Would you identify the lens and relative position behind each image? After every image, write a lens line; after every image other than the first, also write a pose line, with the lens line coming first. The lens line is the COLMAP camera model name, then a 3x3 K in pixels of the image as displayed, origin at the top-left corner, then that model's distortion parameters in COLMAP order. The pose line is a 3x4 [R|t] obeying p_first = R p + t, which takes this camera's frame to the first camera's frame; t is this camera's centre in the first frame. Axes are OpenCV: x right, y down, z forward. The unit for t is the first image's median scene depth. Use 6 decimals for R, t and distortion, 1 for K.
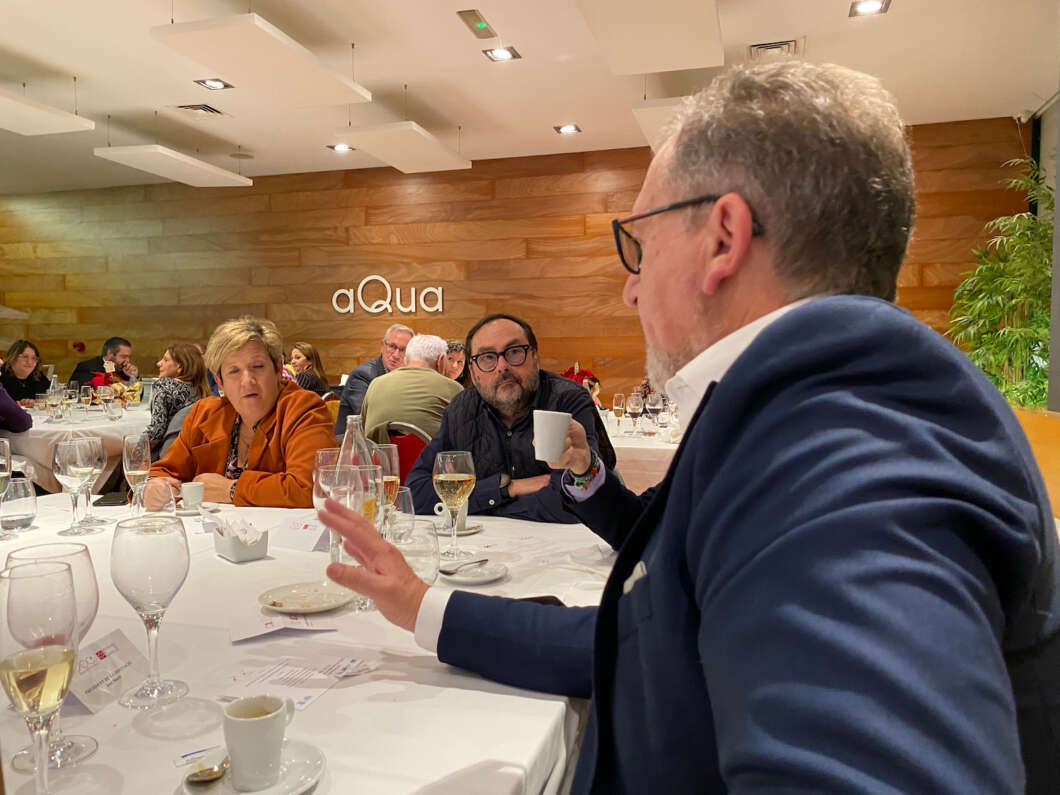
lens RADIAL K [[804.6, 0, 523.9], [0, 804.6, 403.9], [0, 0, 1]] dist [0.055309, -0.017866]
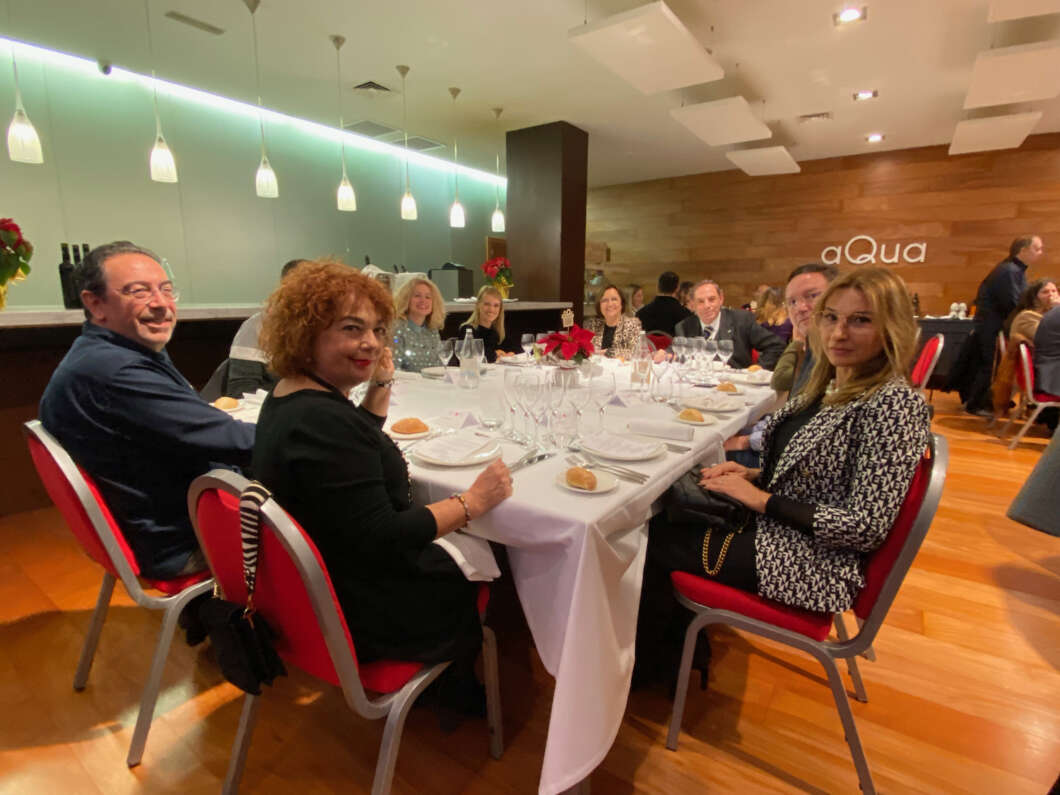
lens RADIAL K [[528.8, 0, 521.6], [0, 528.8, 402.8], [0, 0, 1]] dist [0.016687, -0.011465]
pose [[0.963575, 0.056666, -0.261366, -0.501161], [-0.018561, 0.989108, 0.146019, -0.000278], [0.266794, -0.135849, 0.954131, -0.048674]]
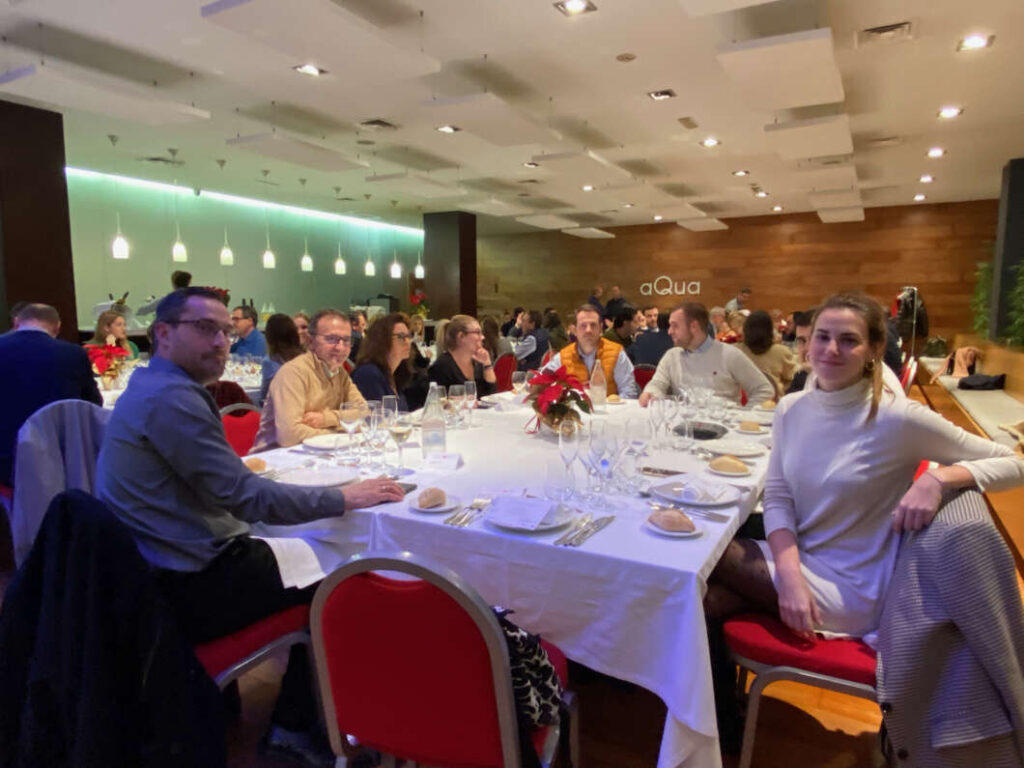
lens RADIAL K [[665.6, 0, 496.9], [0, 665.6, 409.6], [0, 0, 1]] dist [0.051671, -0.009049]
pose [[0.980369, 0.025279, -0.195546, -0.265492], [-0.009221, 0.996540, 0.082596, 0.041589], [0.196958, -0.079171, 0.977210, -0.780500]]
